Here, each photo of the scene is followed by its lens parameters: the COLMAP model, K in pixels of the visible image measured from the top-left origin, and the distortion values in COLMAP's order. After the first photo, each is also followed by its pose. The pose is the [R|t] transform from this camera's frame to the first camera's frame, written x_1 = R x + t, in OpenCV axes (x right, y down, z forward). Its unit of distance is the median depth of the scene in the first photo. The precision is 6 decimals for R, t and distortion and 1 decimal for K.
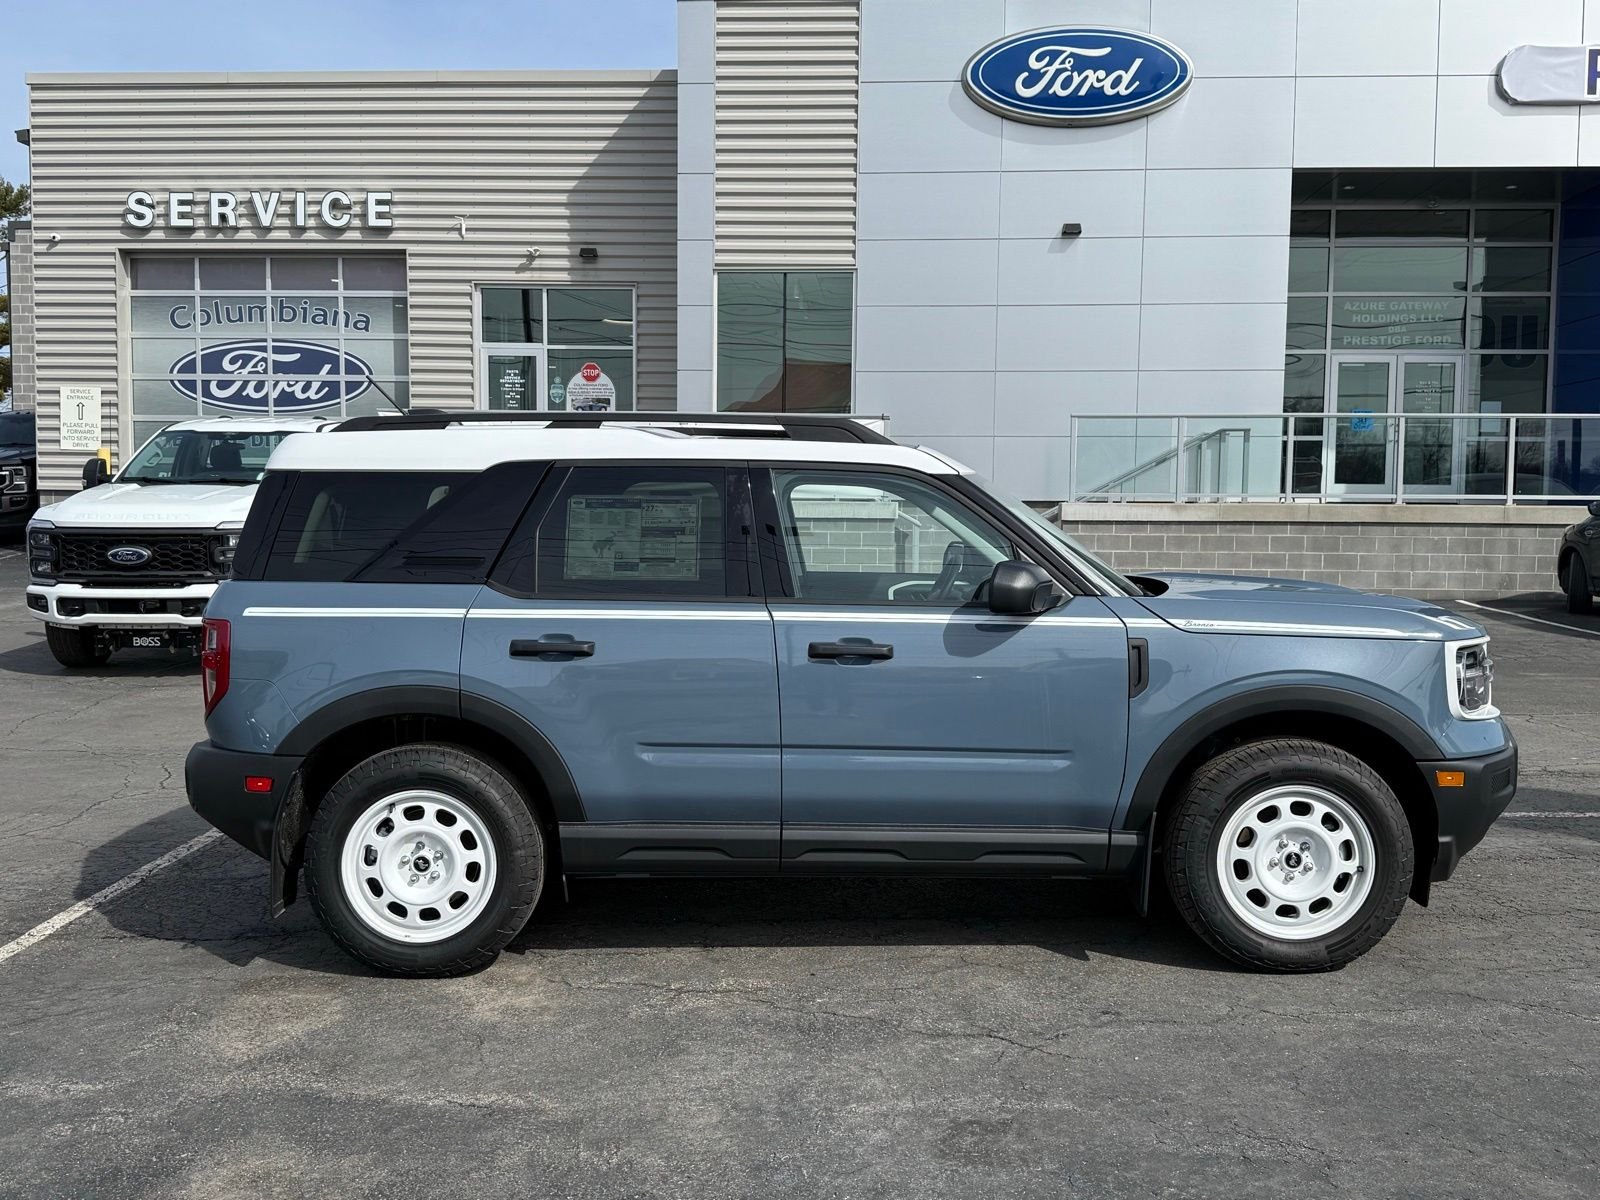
lens RADIAL K [[1475.7, 0, 804.1], [0, 1475.7, 625.2], [0, 0, 1]] dist [0.118259, -0.247777]
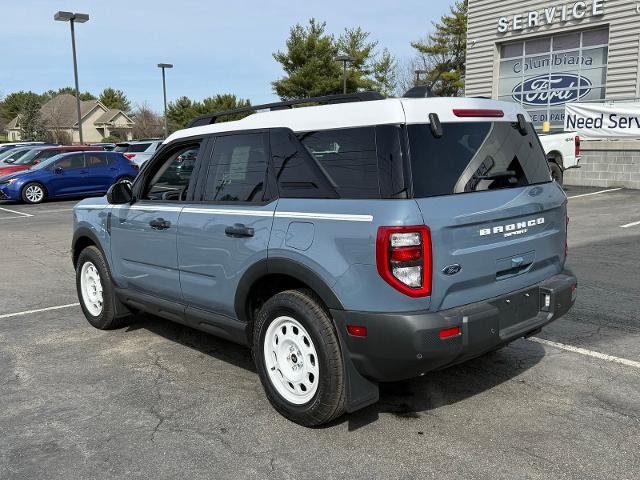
lens RADIAL K [[606.1, 0, 320.1], [0, 606.1, 243.2], [0, 0, 1]] dist [0.129790, -0.236340]
pose [[0.645050, 0.105938, -0.756762, 0.178230], [-0.046456, 0.993948, 0.099543, -0.011736], [0.762727, -0.029054, 0.646067, 0.127358]]
